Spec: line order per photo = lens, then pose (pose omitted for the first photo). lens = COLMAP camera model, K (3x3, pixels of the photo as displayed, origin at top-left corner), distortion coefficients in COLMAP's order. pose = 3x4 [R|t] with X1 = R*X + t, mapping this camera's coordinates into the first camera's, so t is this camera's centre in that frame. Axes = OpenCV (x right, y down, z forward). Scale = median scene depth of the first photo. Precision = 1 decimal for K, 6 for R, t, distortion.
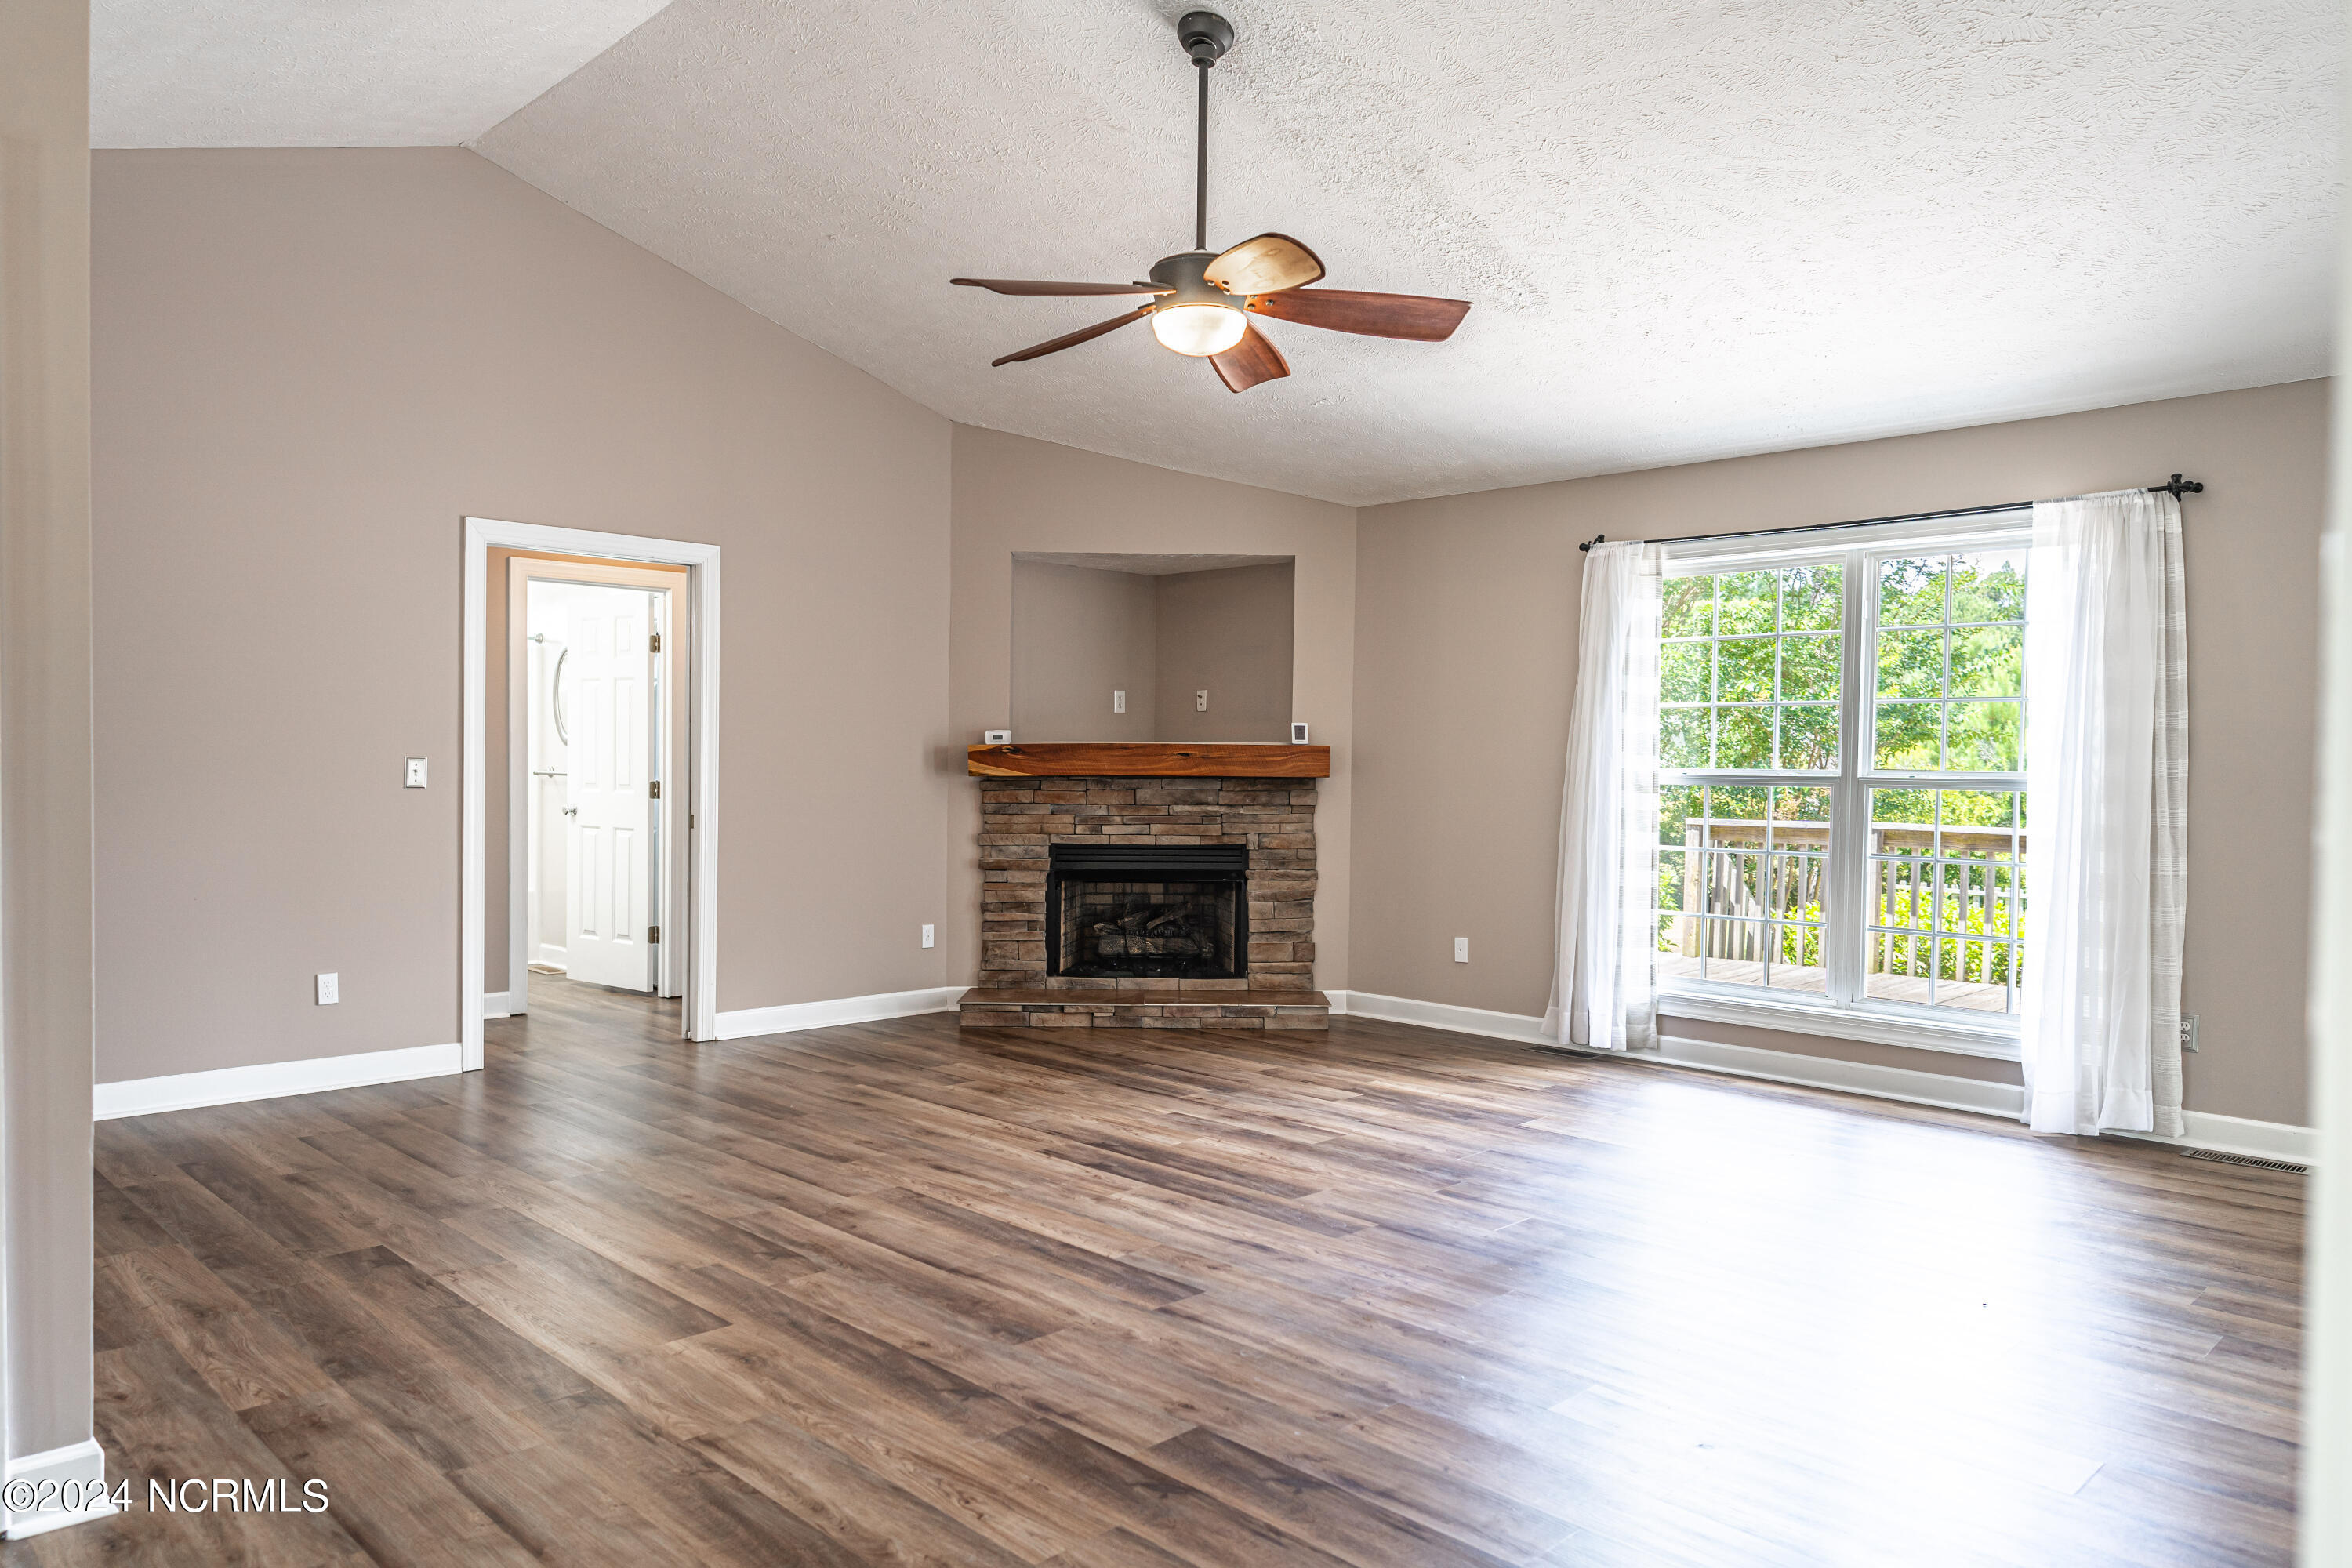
lens RADIAL K [[1576.2, 0, 1175.0], [0, 1576.2, 801.8], [0, 0, 1]] dist [-0.003394, -0.000014]
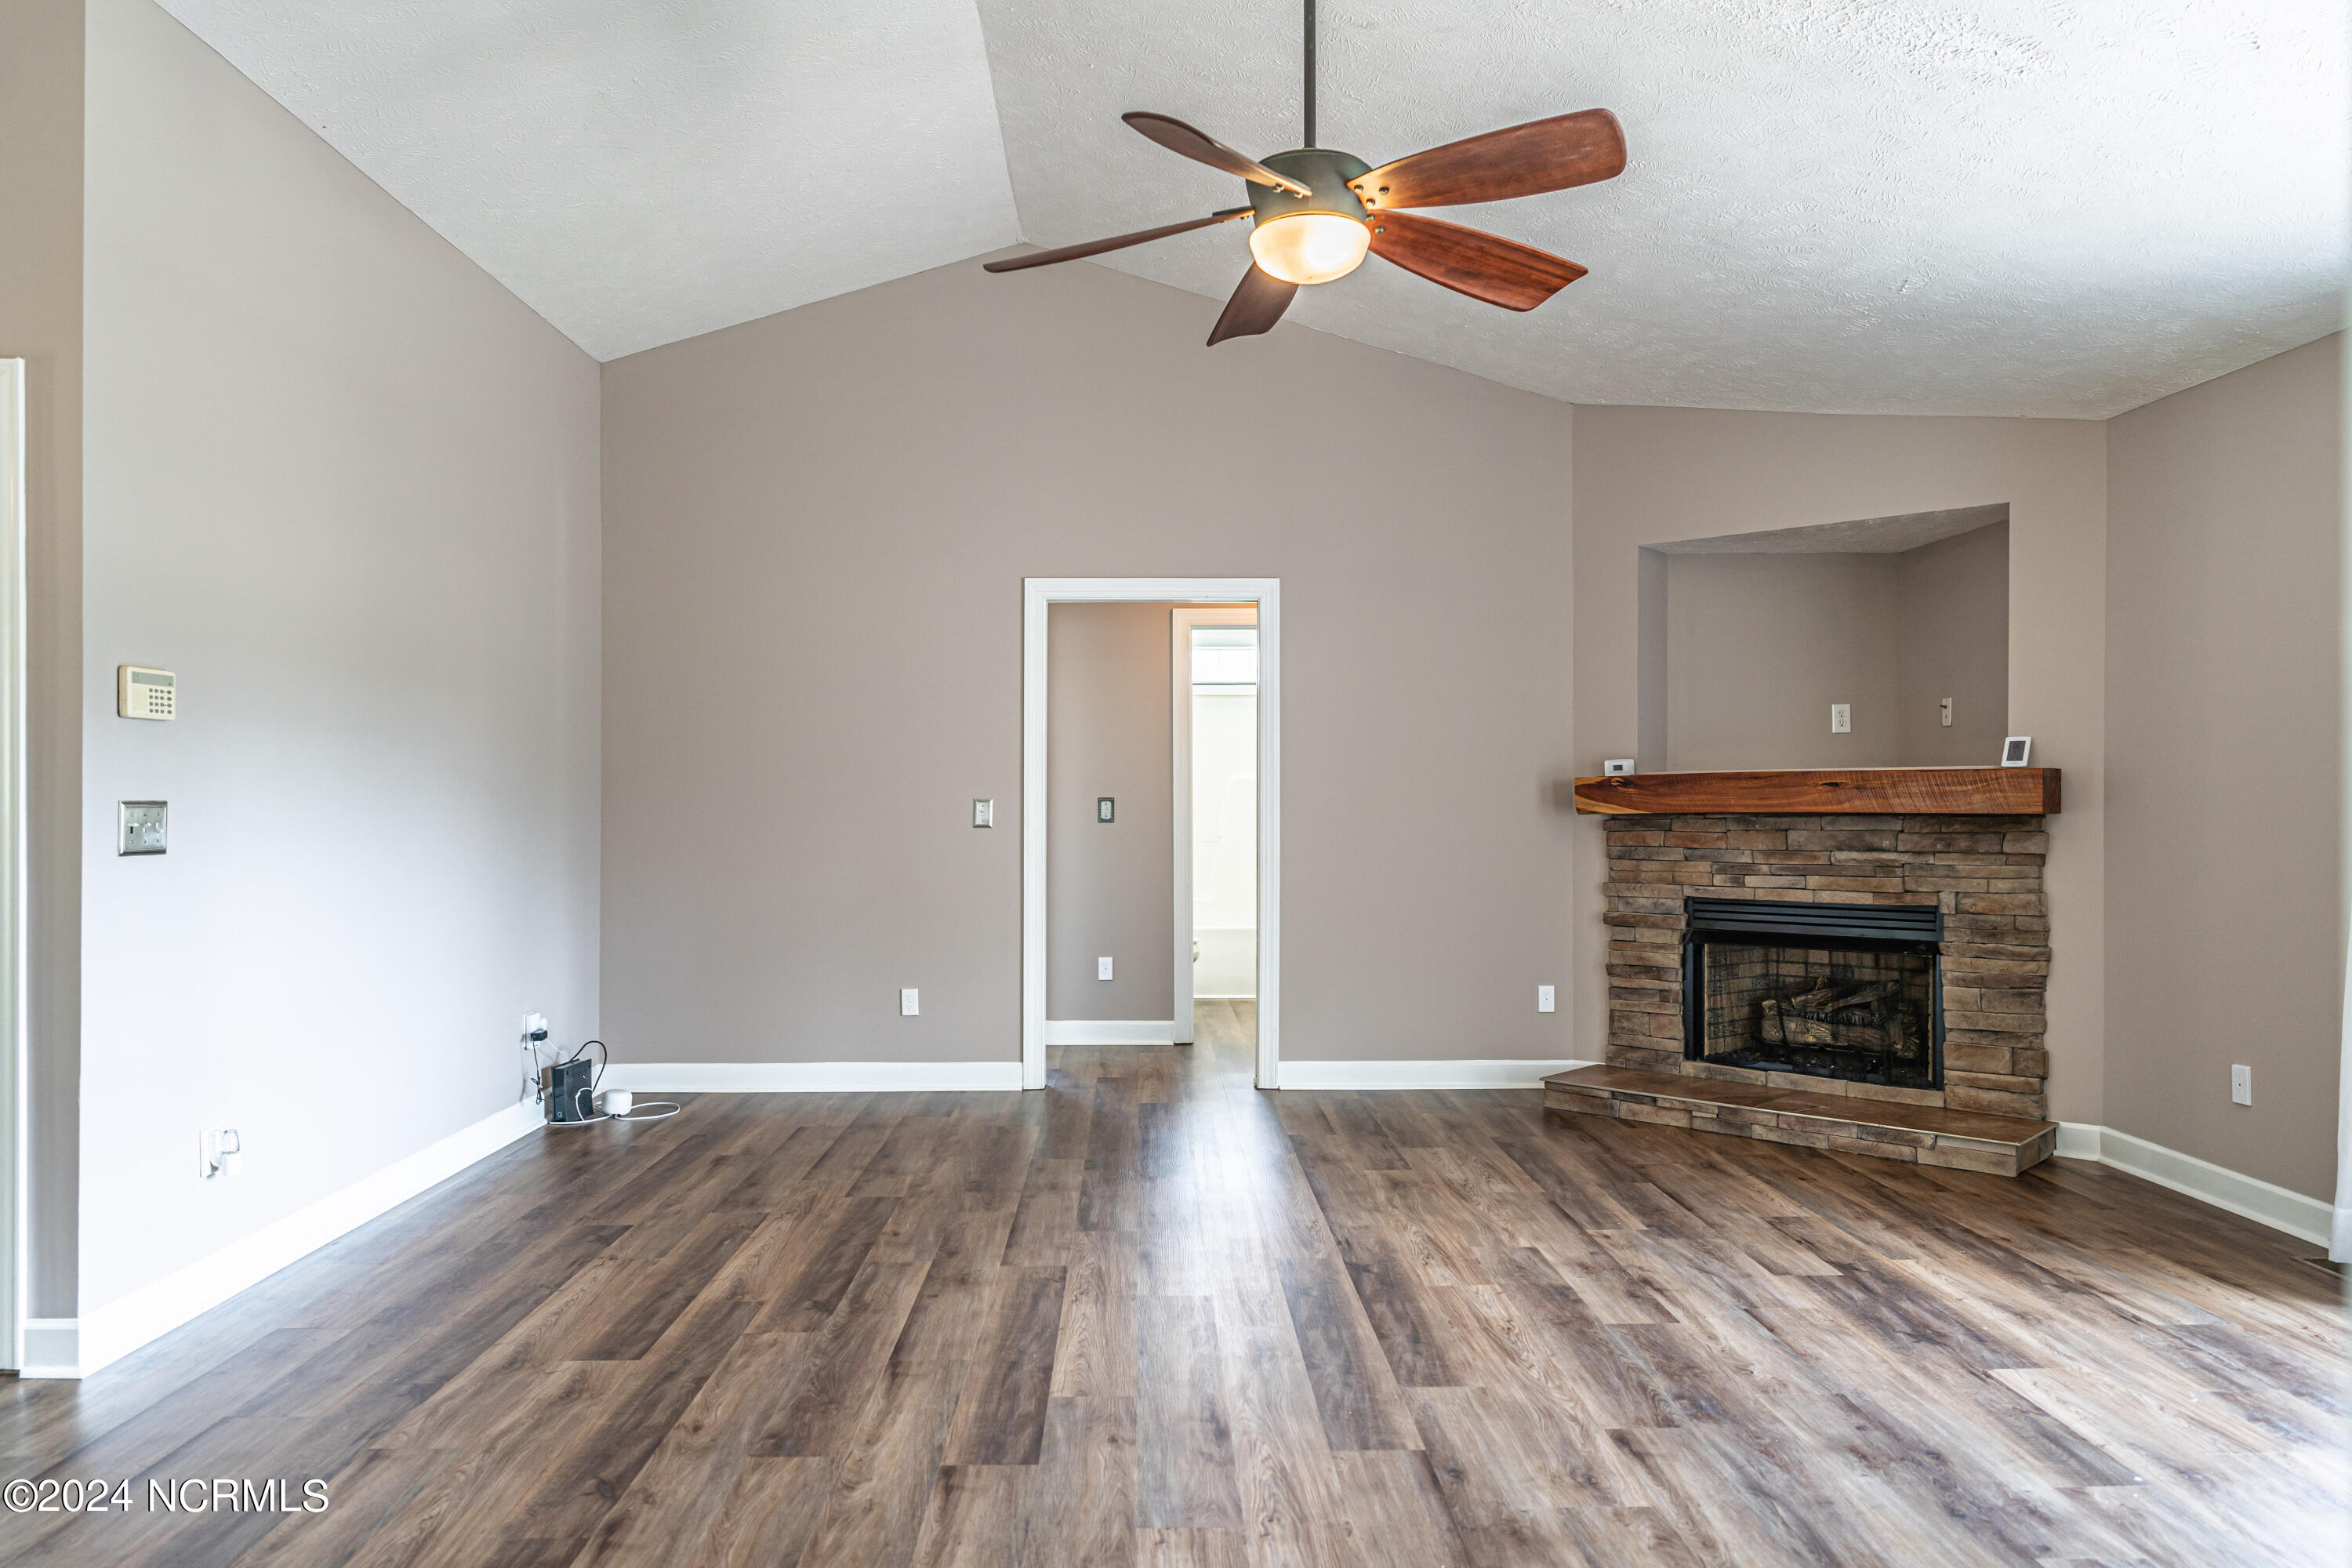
lens RADIAL K [[1582.3, 0, 1160.7], [0, 1582.3, 797.7], [0, 0, 1]] dist [-0.004700, 0.003656]
pose [[0.716599, -0.011521, -0.697390, 0.314646], [-0.008369, 0.999650, -0.025113, -0.001959], [0.697435, 0.023833, 0.716252, 0.237298]]
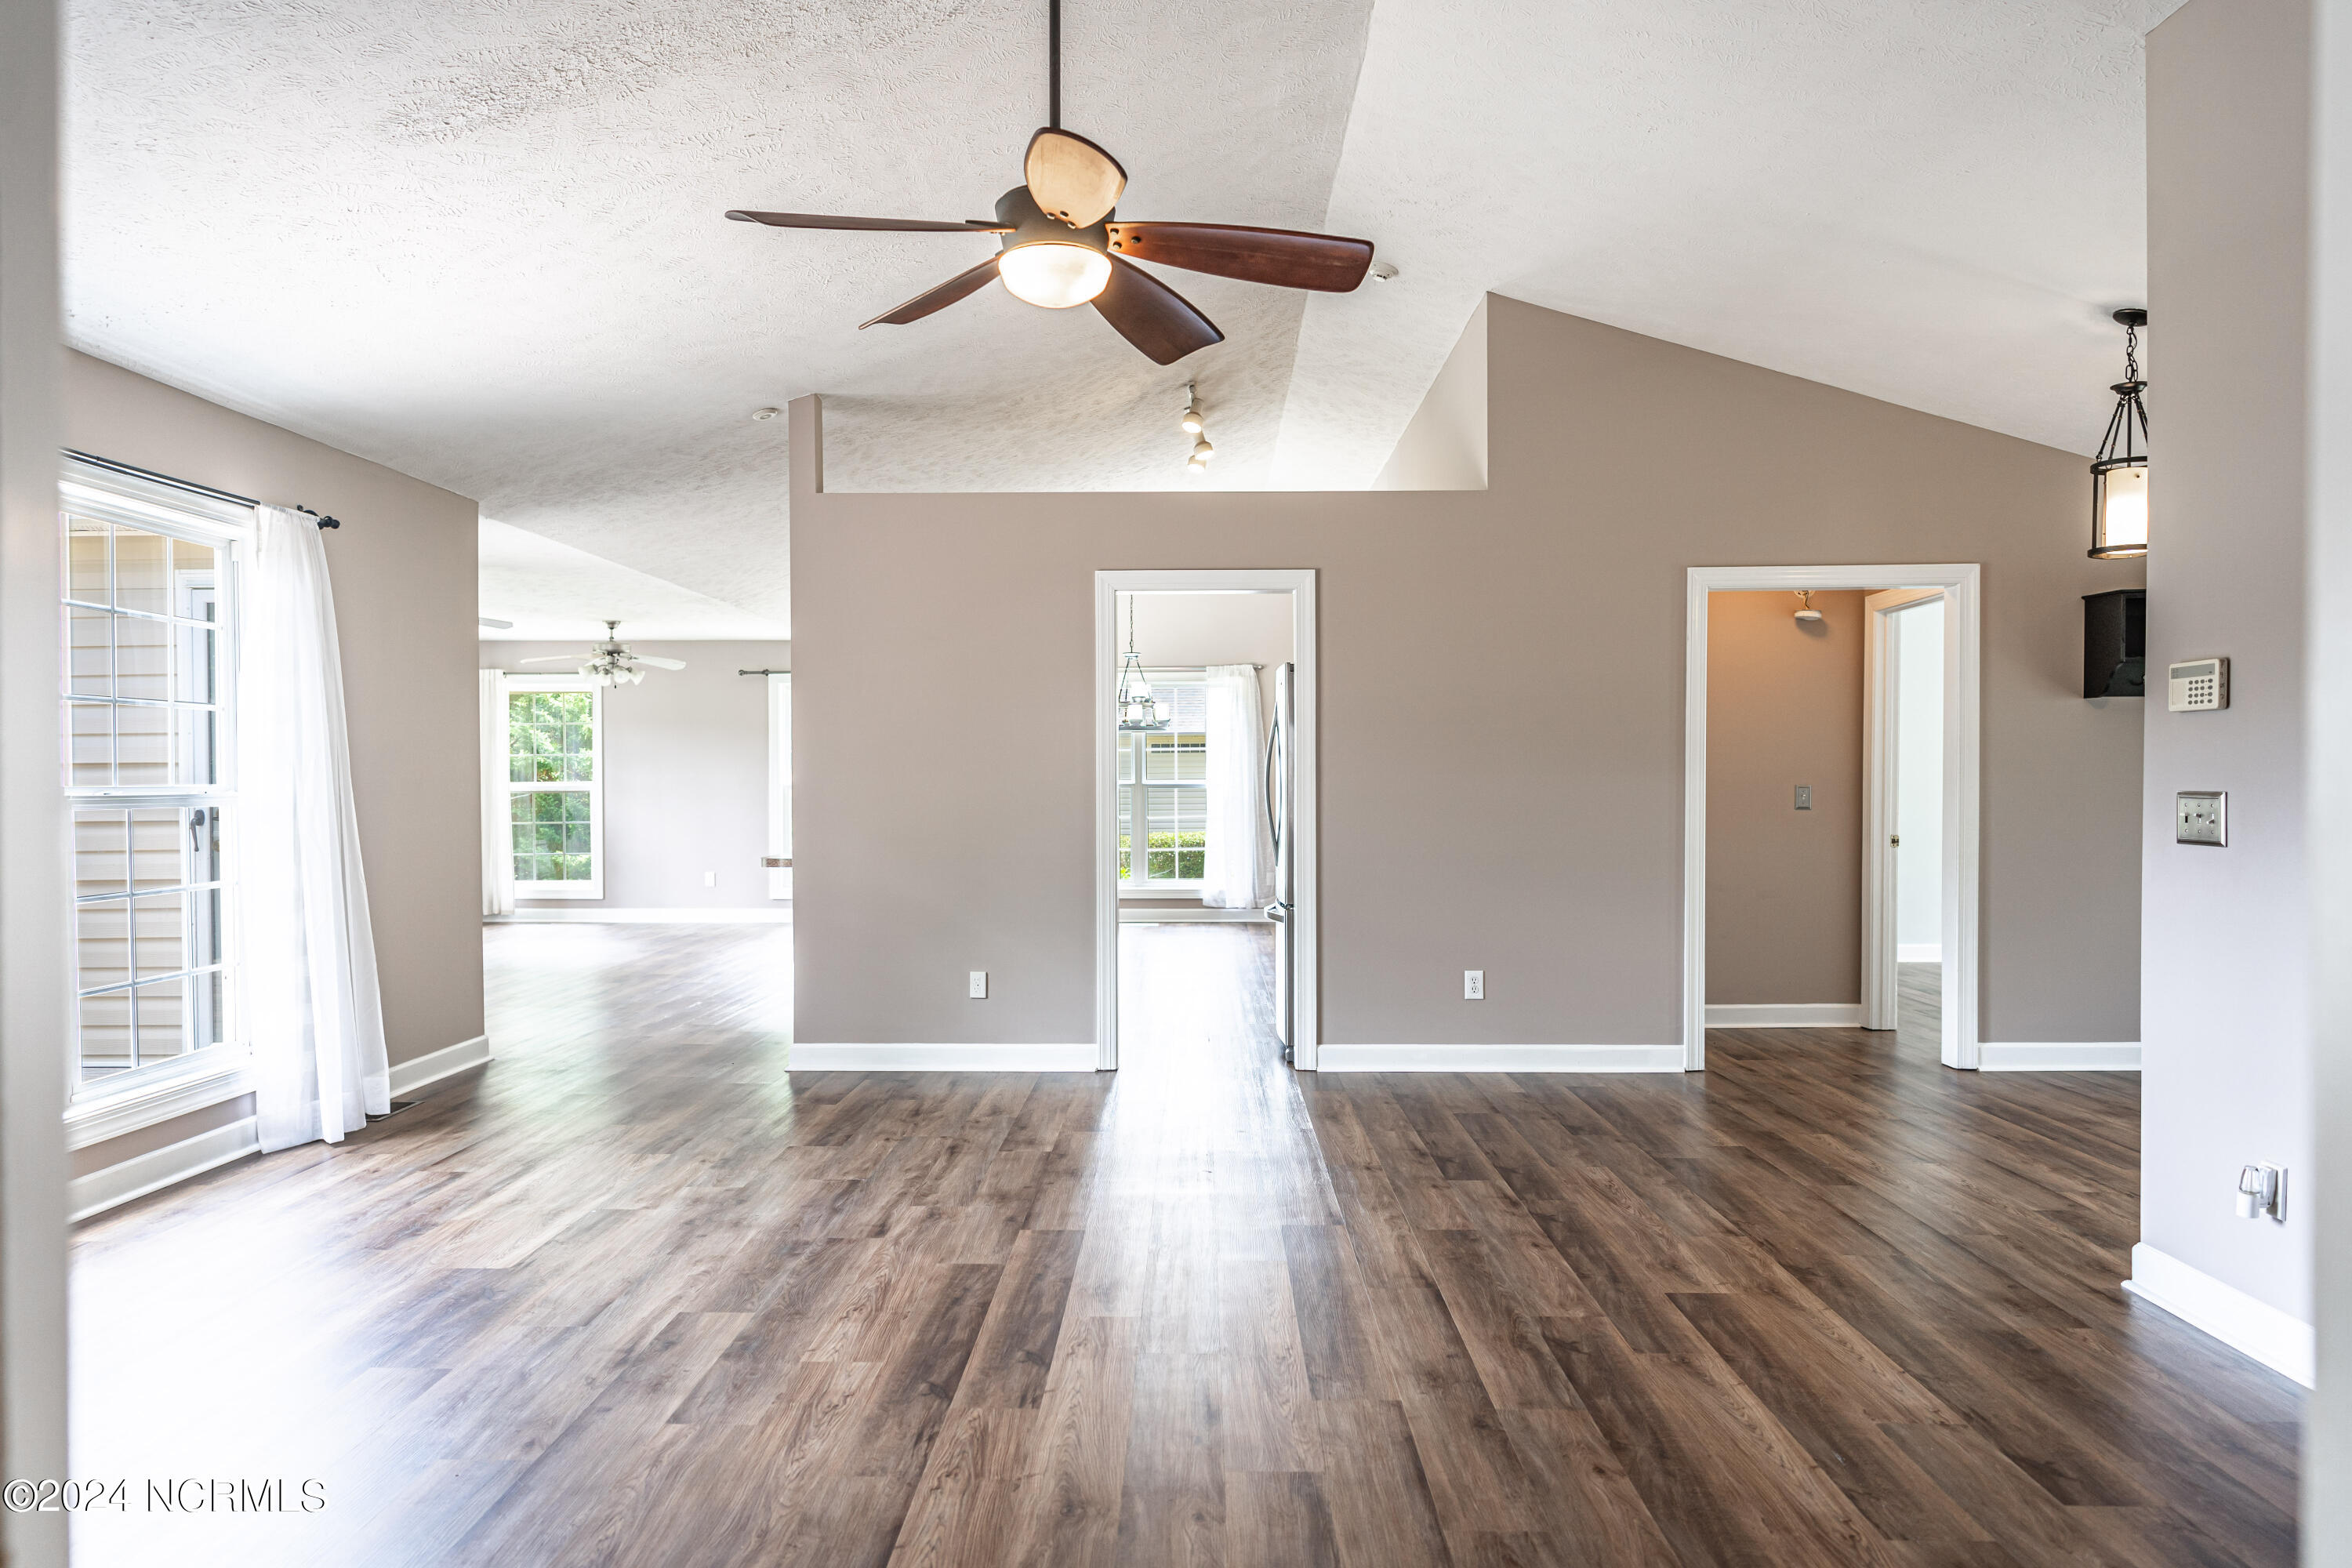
lens RADIAL K [[1546.0, 0, 1176.0], [0, 1546.0, 784.0], [0, 0, 1]] dist [-0.002893, -0.000101]
pose [[-0.696204, -0.013807, 0.717711, -0.388920], [0.011044, 0.999491, 0.029941, -0.031543], [-0.717759, 0.028771, -0.695697, 0.947960]]
